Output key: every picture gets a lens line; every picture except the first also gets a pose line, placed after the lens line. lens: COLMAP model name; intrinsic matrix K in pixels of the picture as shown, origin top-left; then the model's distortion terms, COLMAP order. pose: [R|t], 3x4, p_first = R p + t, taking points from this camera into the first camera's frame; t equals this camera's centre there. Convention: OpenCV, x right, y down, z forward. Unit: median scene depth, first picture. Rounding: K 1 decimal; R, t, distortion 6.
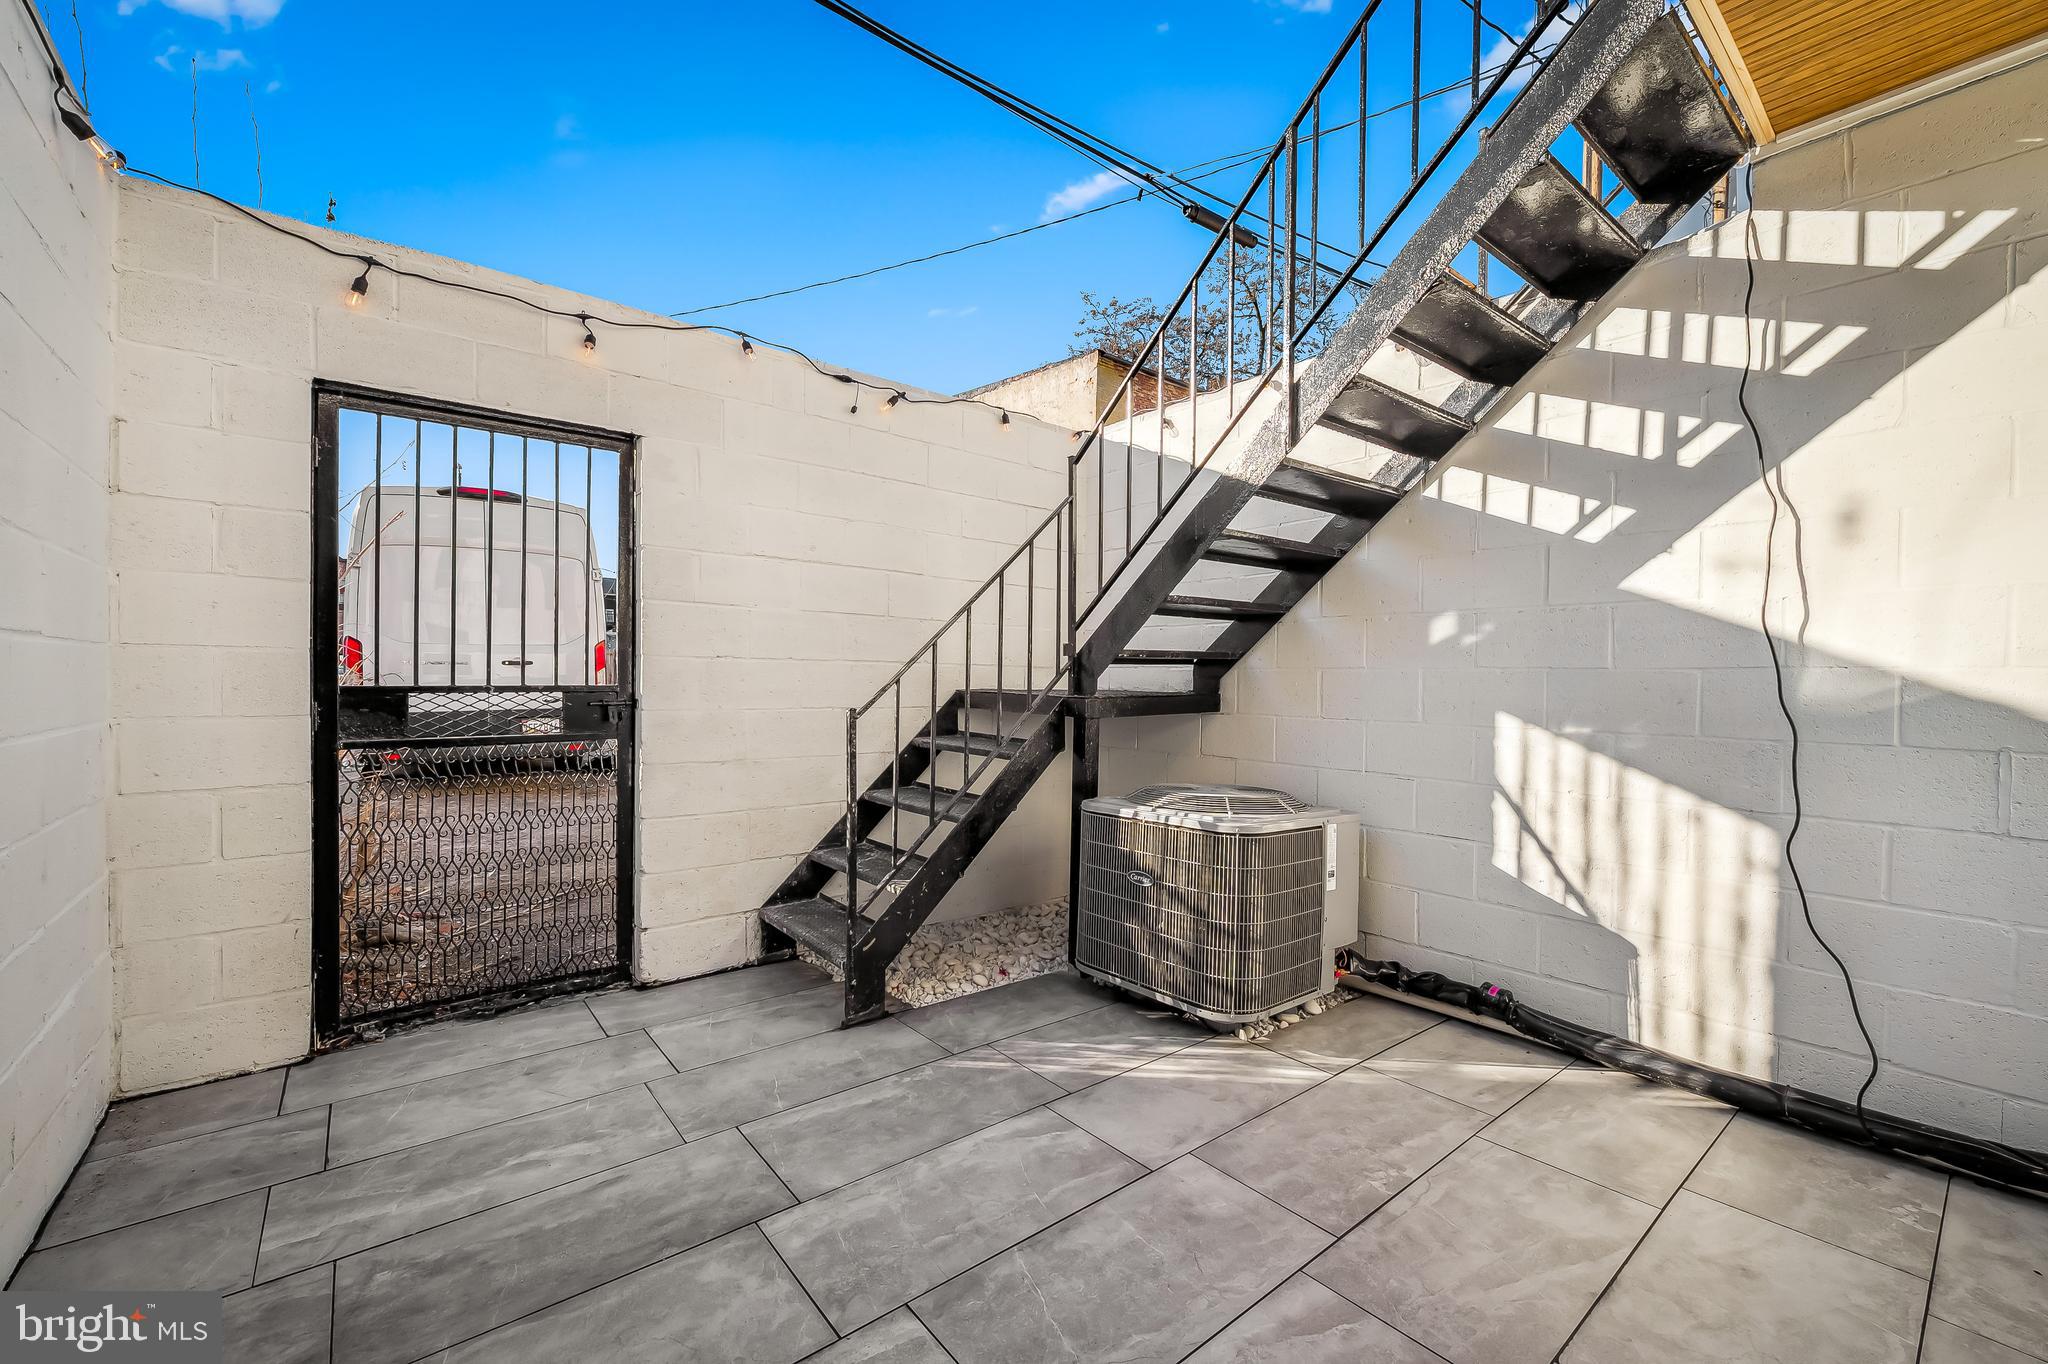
lens RADIAL K [[823.8, 0, 1020.6], [0, 823.8, 673.2], [0, 0, 1]] dist [-0.010876, 0.000164]
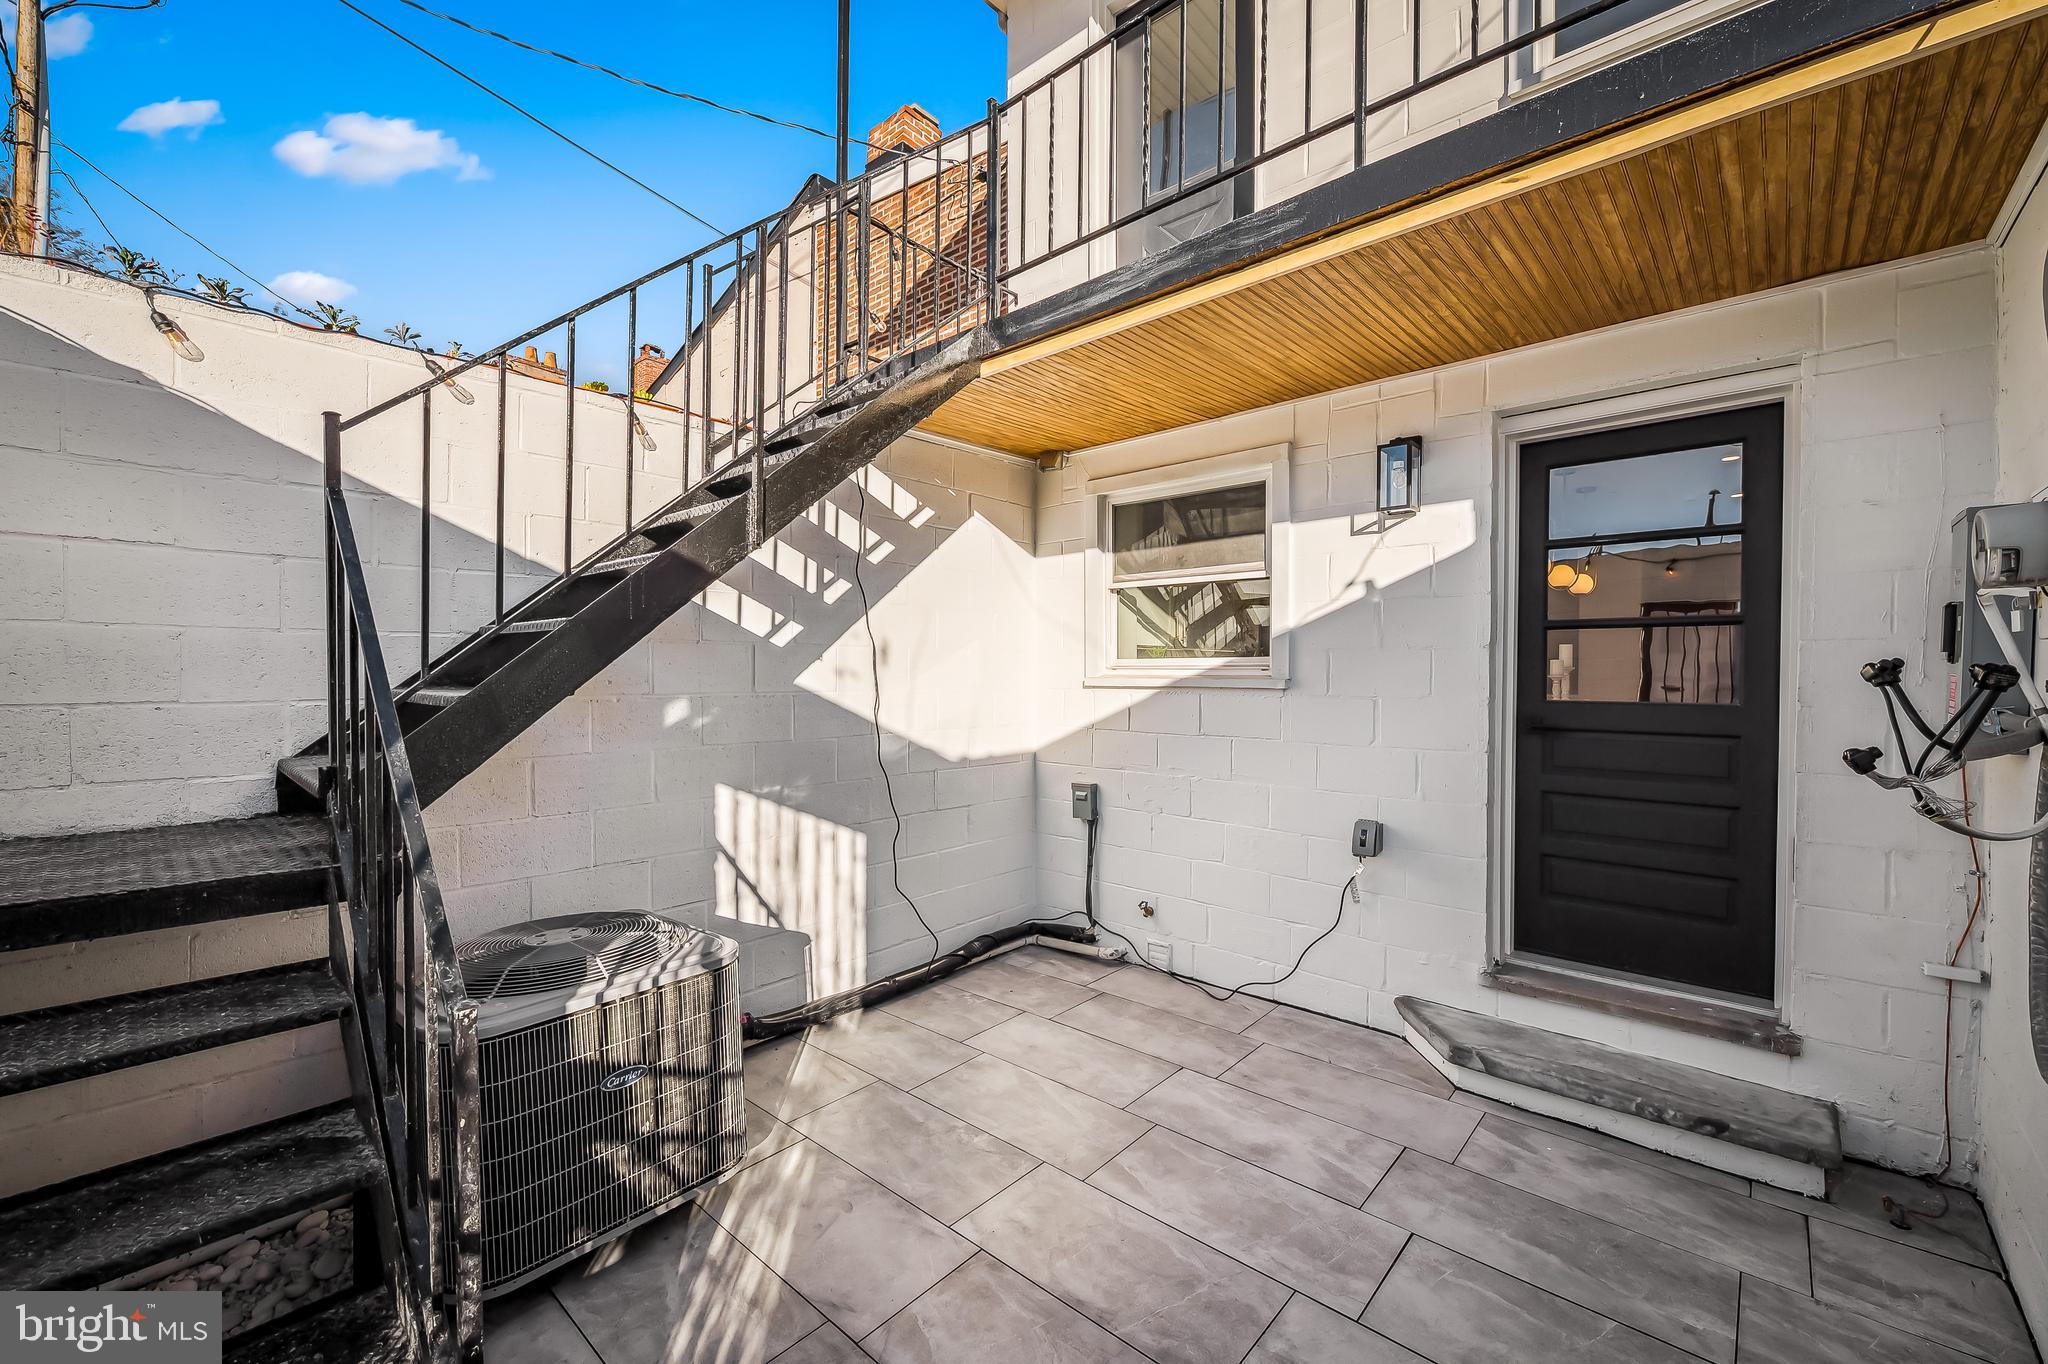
lens RADIAL K [[823.8, 0, 1020.2], [0, 823.8, 688.2], [0, 0, 1]] dist [-0.010876, 0.000164]
pose [[-0.162575, -0.030550, 0.986223, -0.704372], [-0.012531, 0.999504, 0.028896, -0.142283], [-0.986617, -0.007660, -0.162878, 0.870148]]
